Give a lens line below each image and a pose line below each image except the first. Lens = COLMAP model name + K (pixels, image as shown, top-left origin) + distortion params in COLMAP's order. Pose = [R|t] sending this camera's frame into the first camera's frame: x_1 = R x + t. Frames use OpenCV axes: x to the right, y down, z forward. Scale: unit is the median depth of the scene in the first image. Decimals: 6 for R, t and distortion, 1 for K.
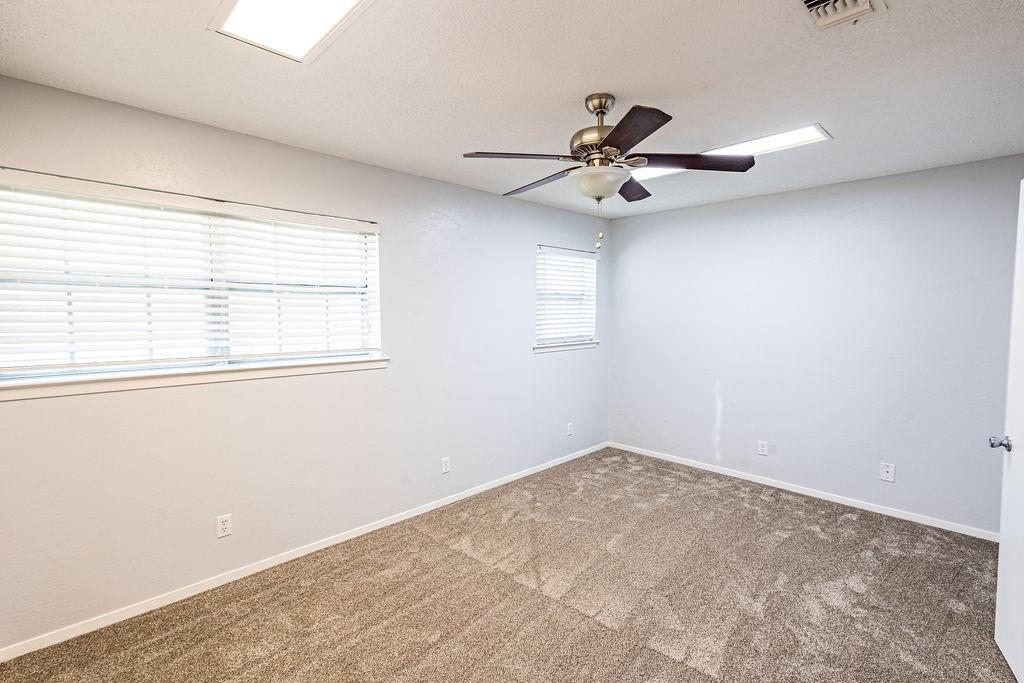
lens RADIAL K [[474.2, 0, 514.9], [0, 474.2, 335.0], [0, 0, 1]] dist [0.011031, -0.004047]
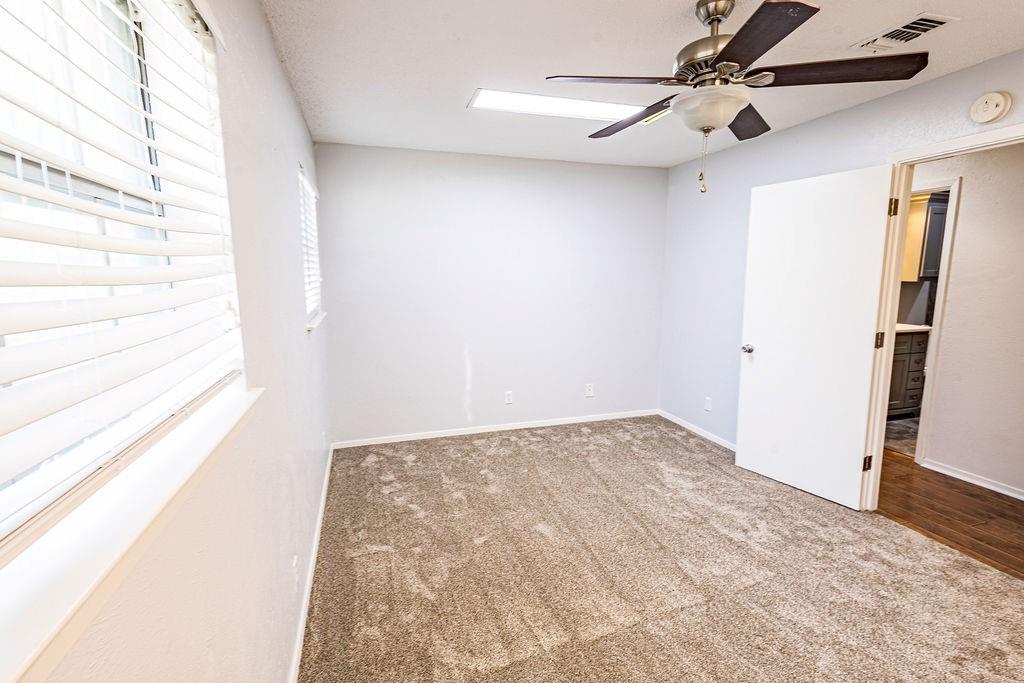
lens RADIAL K [[469.8, 0, 512.0], [0, 469.8, 341.5], [0, 0, 1]] dist [0.011795, -0.000154]
pose [[0.454226, -0.134428, 0.880686, -0.449325], [0.052144, 0.990867, 0.124352, -0.025842], [-0.889359, -0.010561, 0.457087, 0.553767]]
